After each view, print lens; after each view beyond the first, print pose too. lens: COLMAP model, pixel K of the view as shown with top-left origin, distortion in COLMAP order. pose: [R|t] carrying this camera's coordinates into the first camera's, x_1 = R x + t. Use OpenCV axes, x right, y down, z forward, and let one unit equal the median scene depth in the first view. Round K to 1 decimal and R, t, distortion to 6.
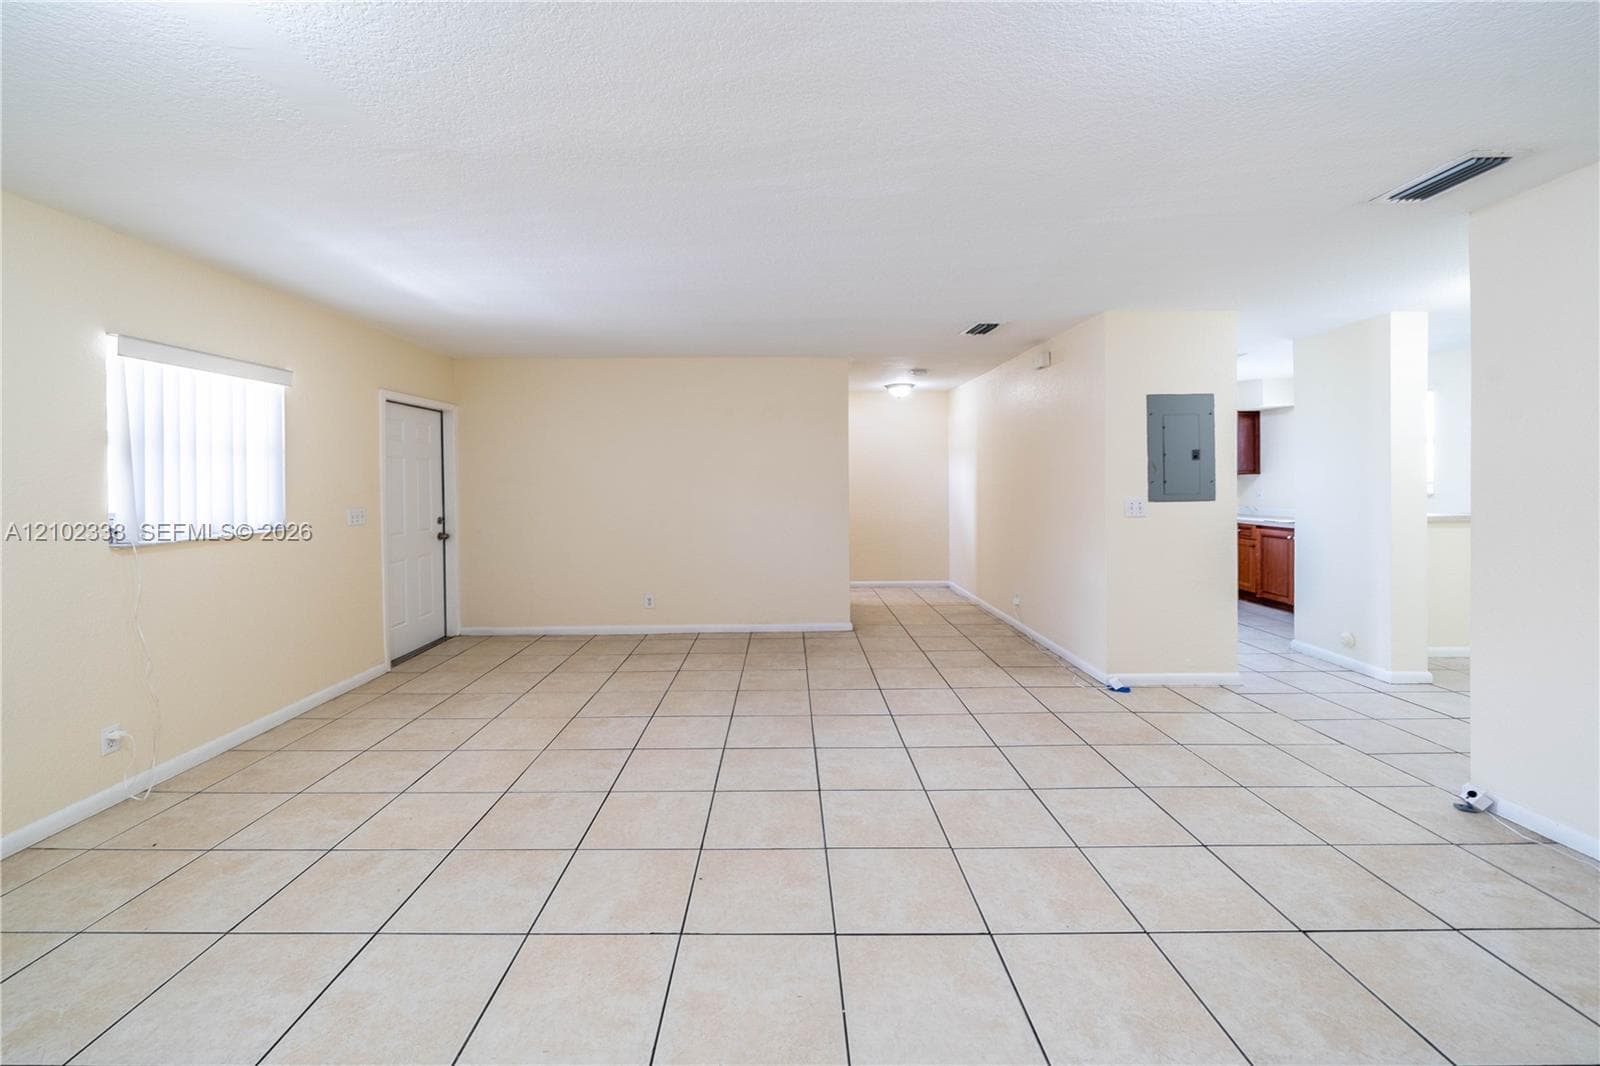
lens RADIAL K [[593.2, 0, 801.8], [0, 593.2, 491.1], [0, 0, 1]] dist [-0.003453, -0.000334]
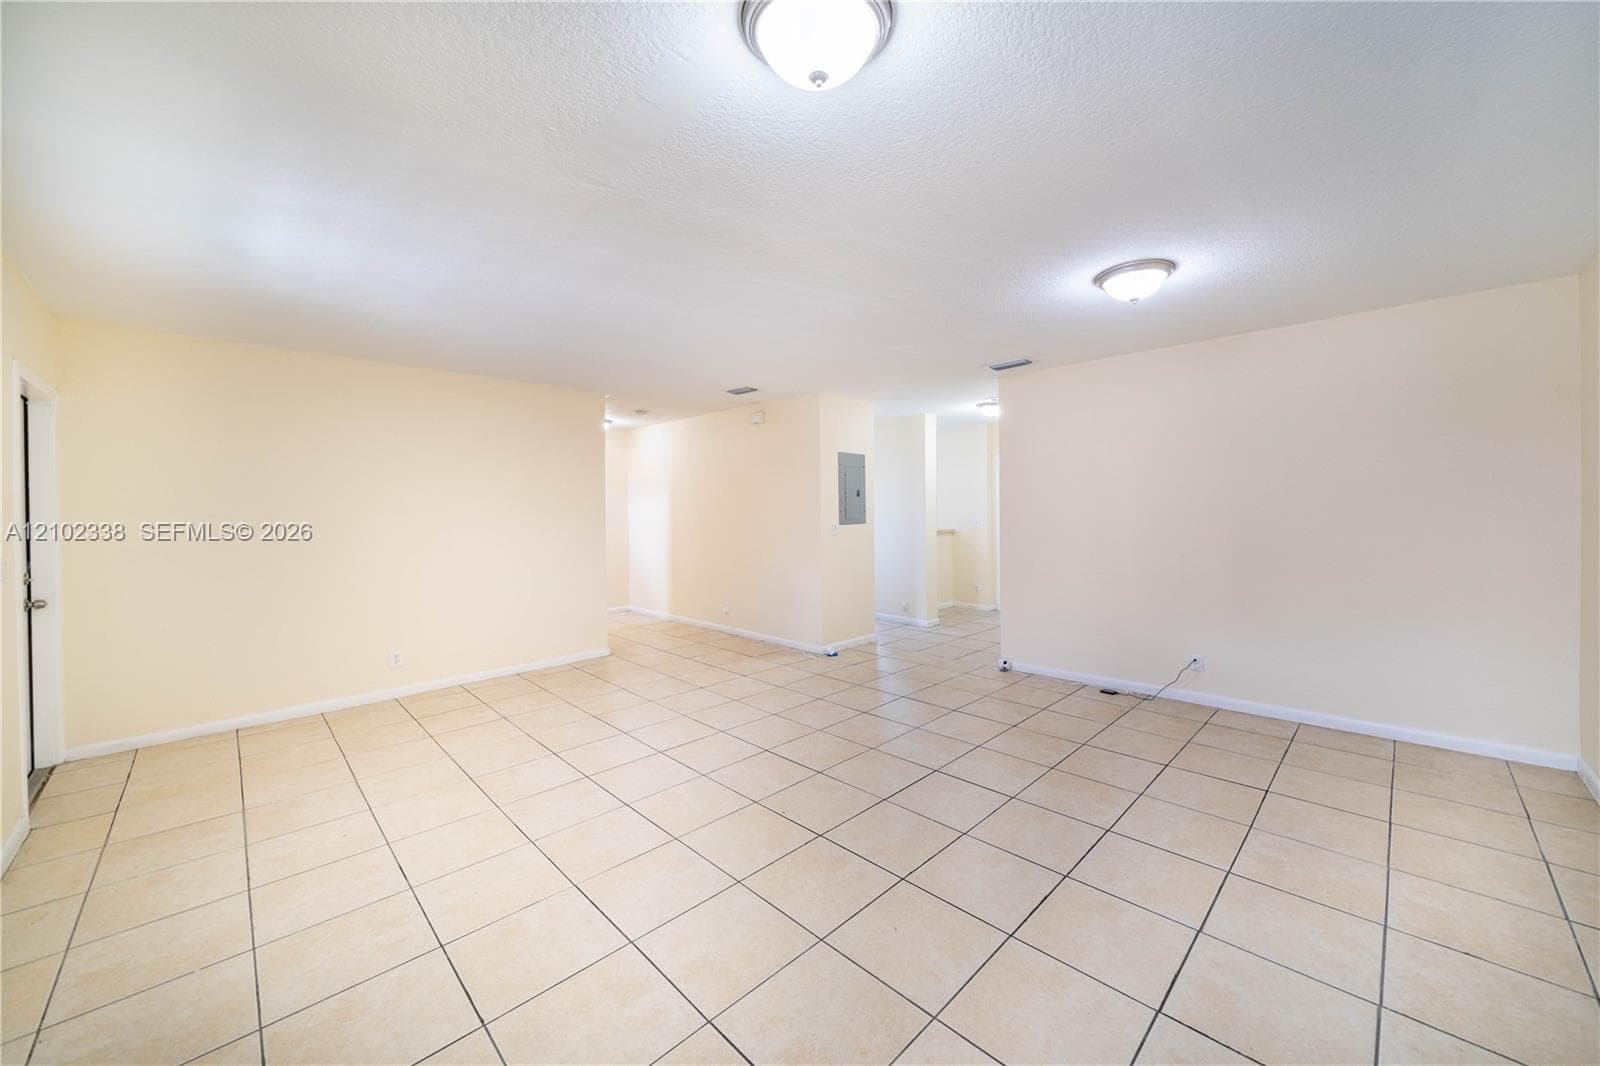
lens RADIAL K [[593.2, 0, 804.5], [0, 593.2, 519.7], [0, 0, 1]] dist [-0.003453, -0.000334]
pose [[0.707951, -0.012340, 0.706154, -0.482670], [0.019354, 0.999811, -0.001931, 0.005725], [-0.705997, 0.015034, 0.708056, 0.017104]]
